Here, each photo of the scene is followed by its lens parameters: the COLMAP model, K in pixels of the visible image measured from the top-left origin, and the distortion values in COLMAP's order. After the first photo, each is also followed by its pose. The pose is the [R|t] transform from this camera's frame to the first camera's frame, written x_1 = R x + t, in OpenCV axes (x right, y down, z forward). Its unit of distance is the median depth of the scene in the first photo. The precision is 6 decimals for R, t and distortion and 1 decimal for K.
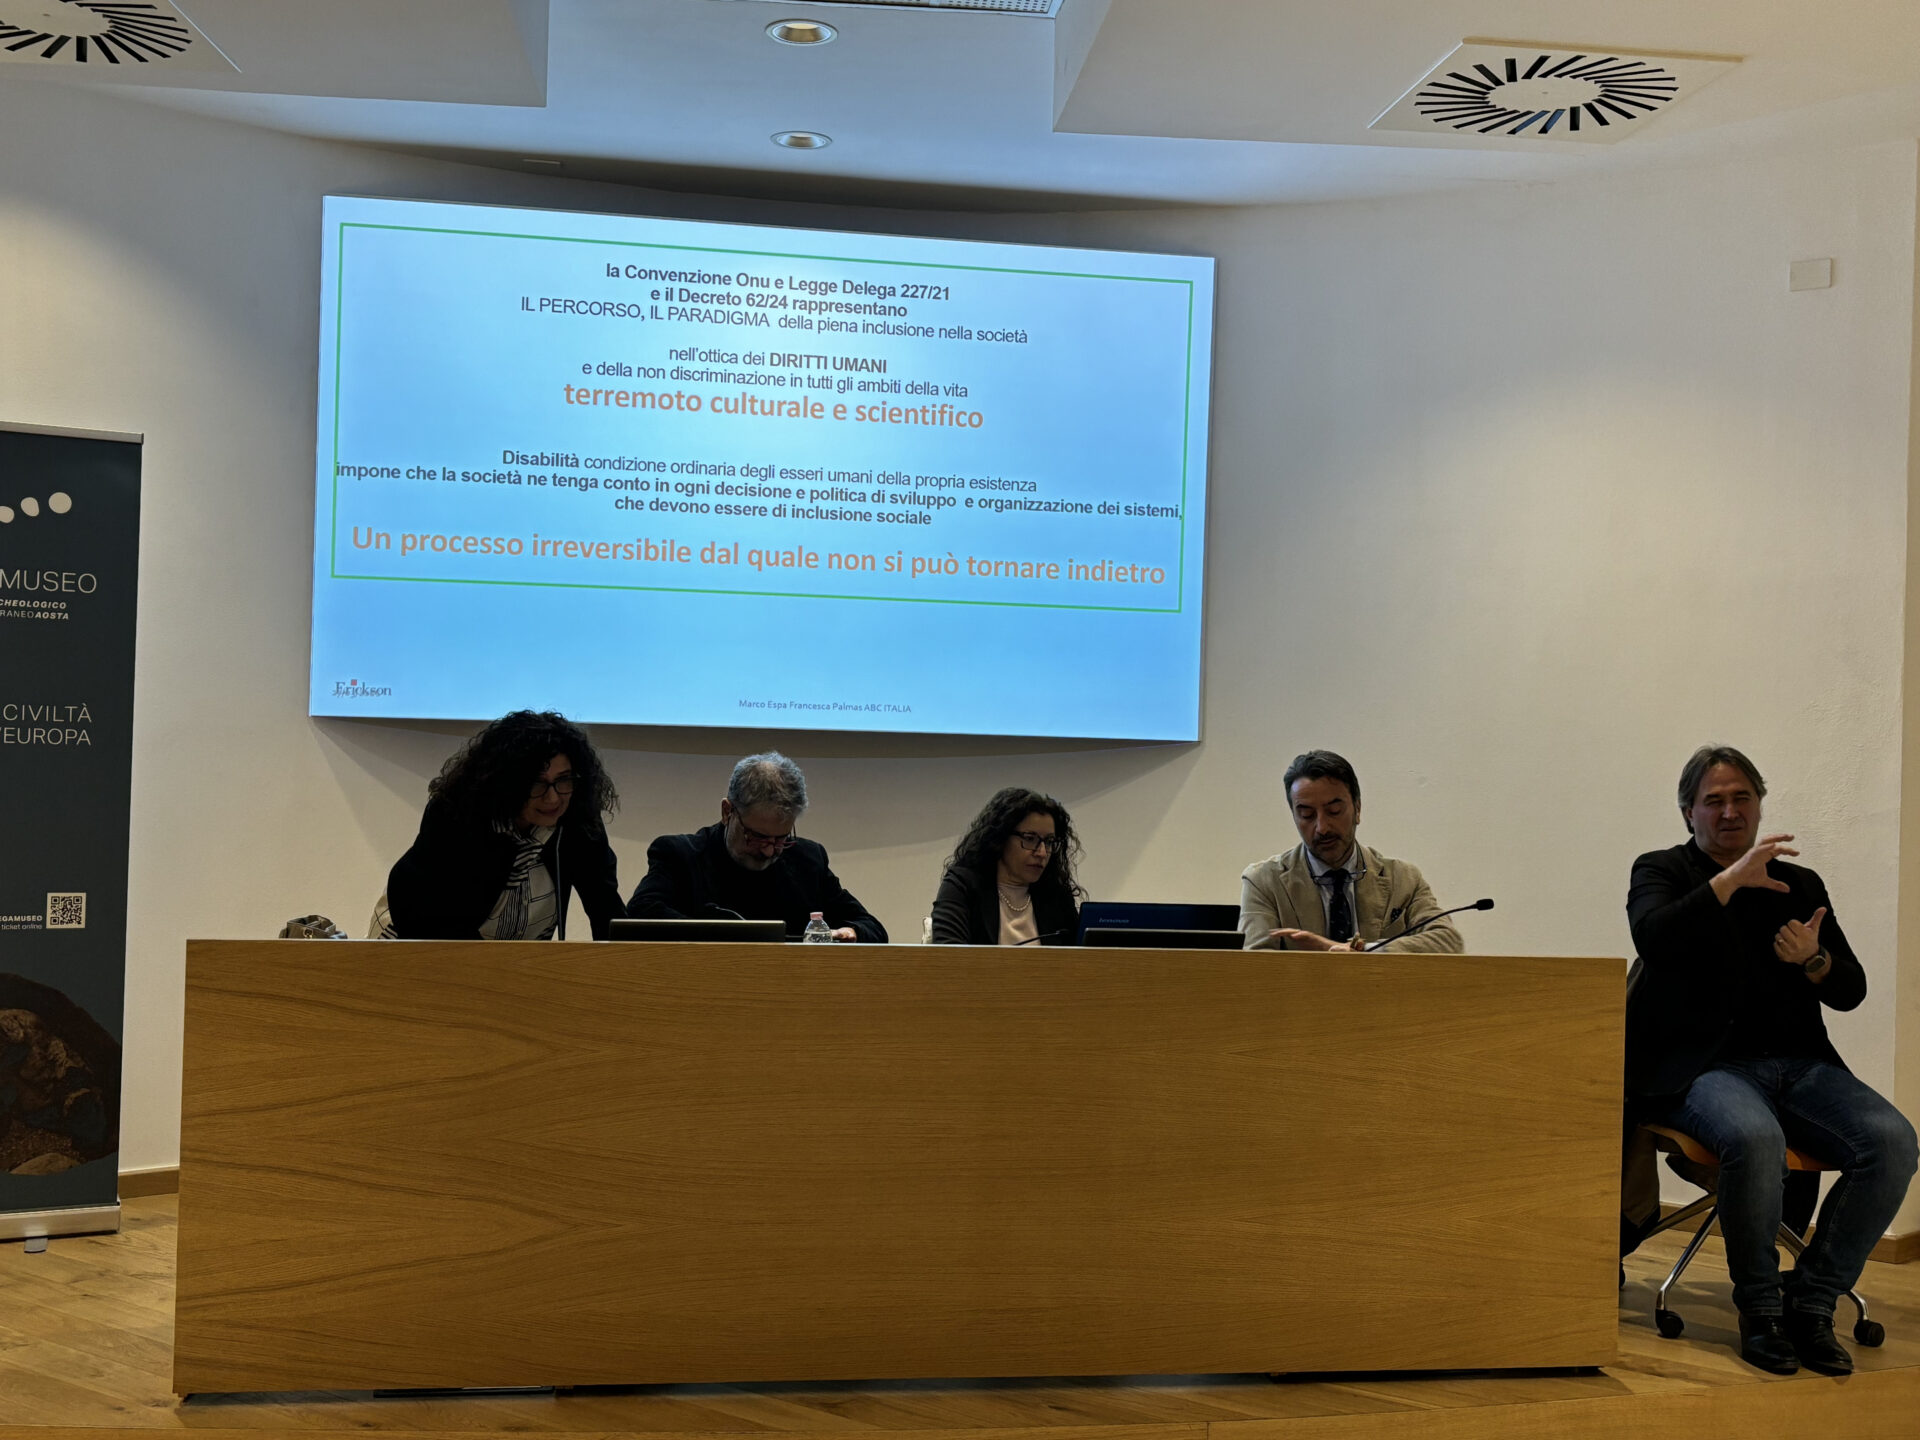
lens RADIAL K [[1662.6, 0, 955.1], [0, 1662.6, 733.1], [0, 0, 1]] dist [0.123807, -0.283499]
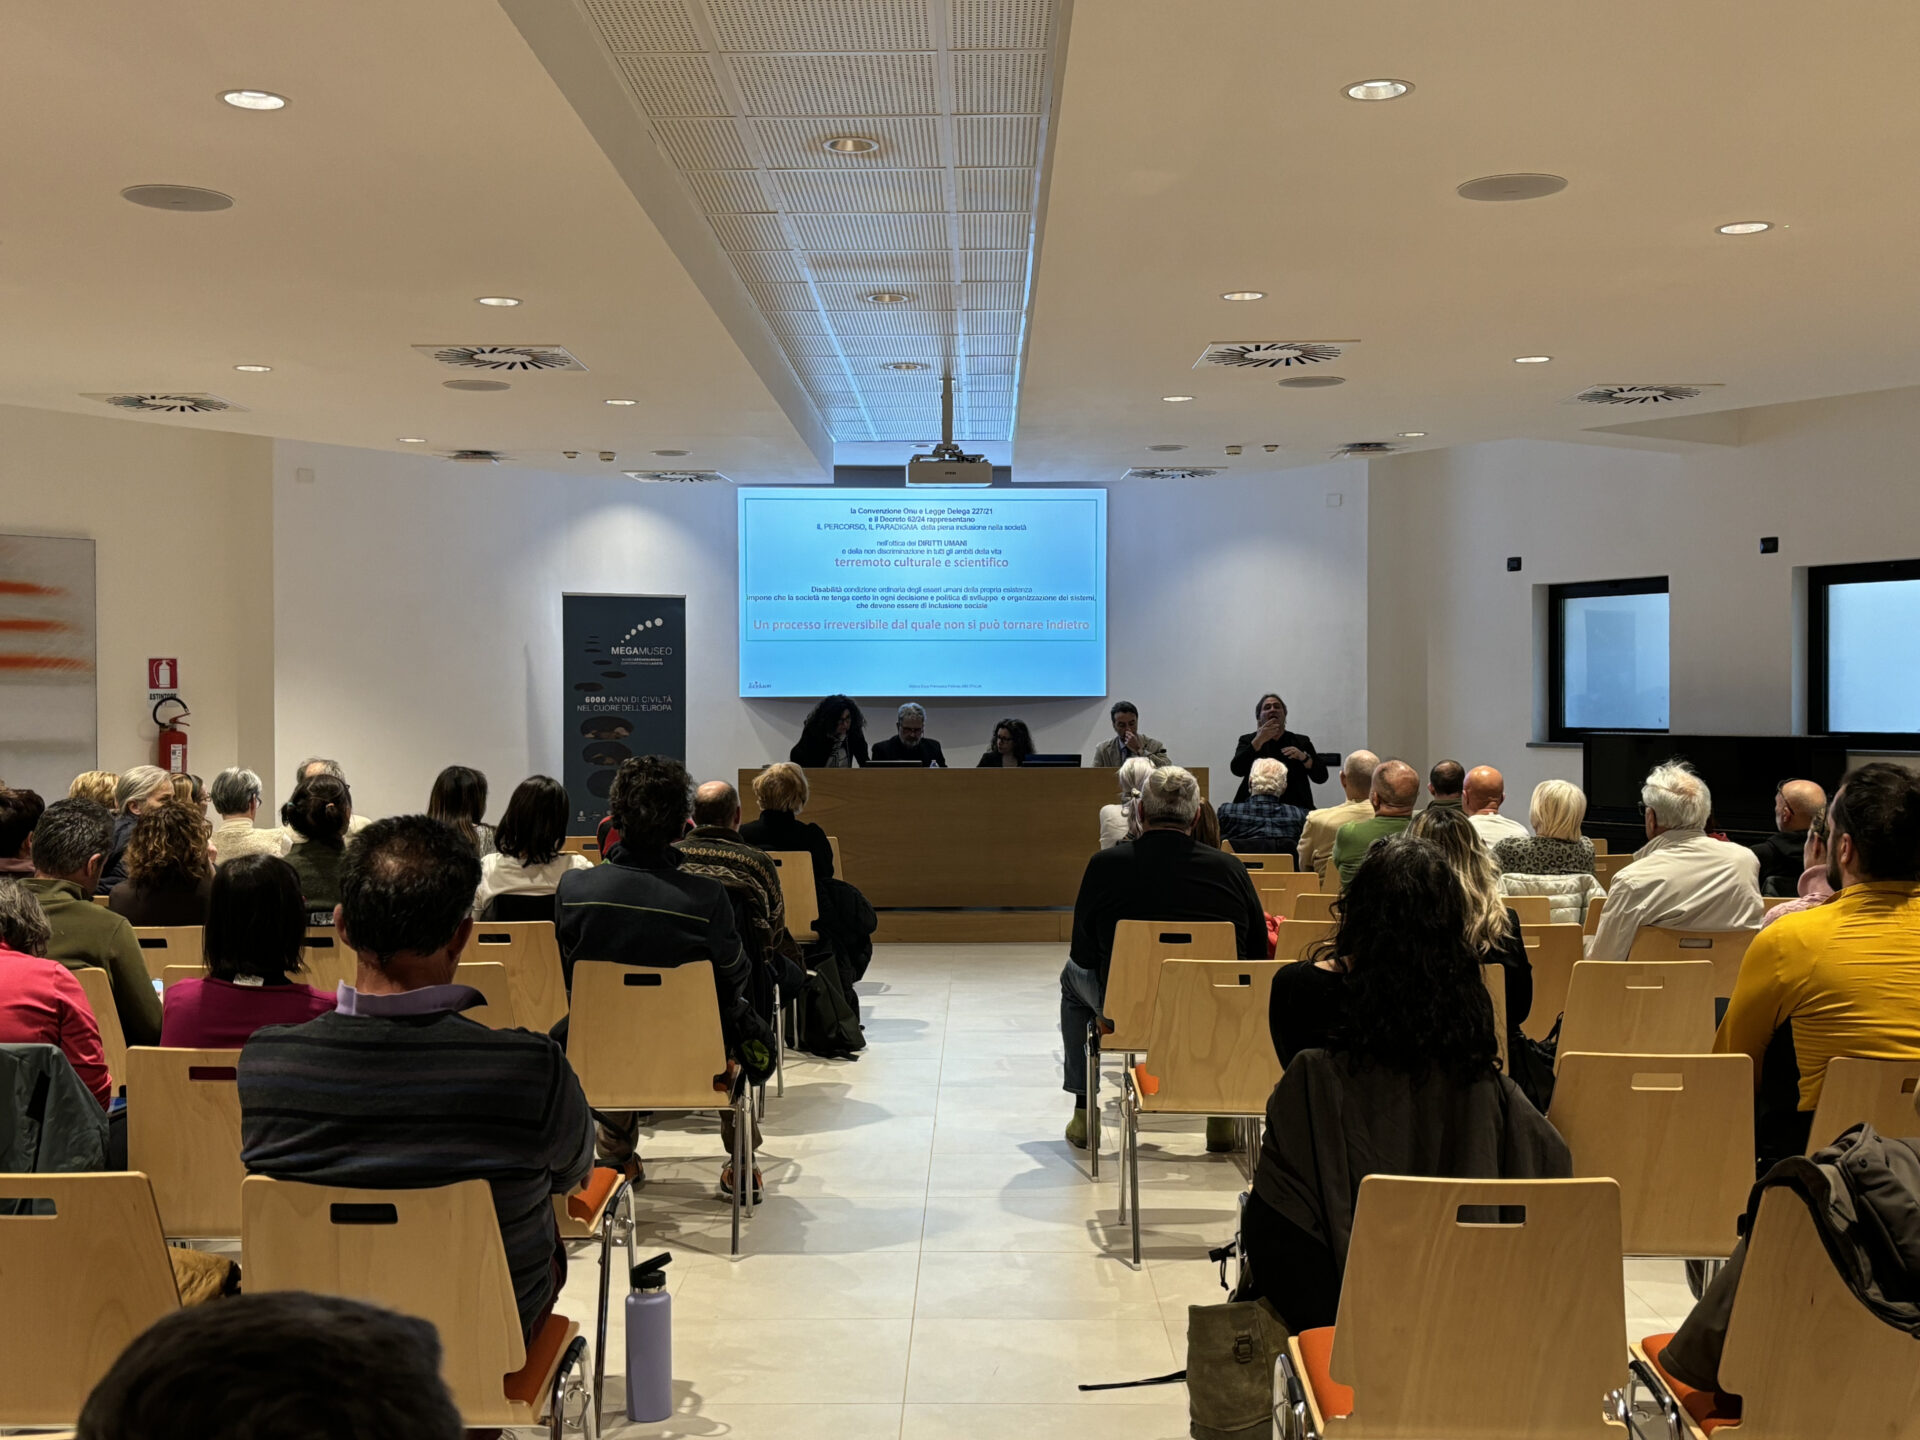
lens RADIAL K [[1662.6, 0, 955.1], [0, 1662.6, 733.1], [0, 0, 1]] dist [0.123807, -0.283499]
pose [[0.992860, -0.023729, -0.116900, 0.217663], [0.027565, 0.999130, 0.031304, -0.024331], [0.116055, -0.034303, 0.992650, -1.391953]]
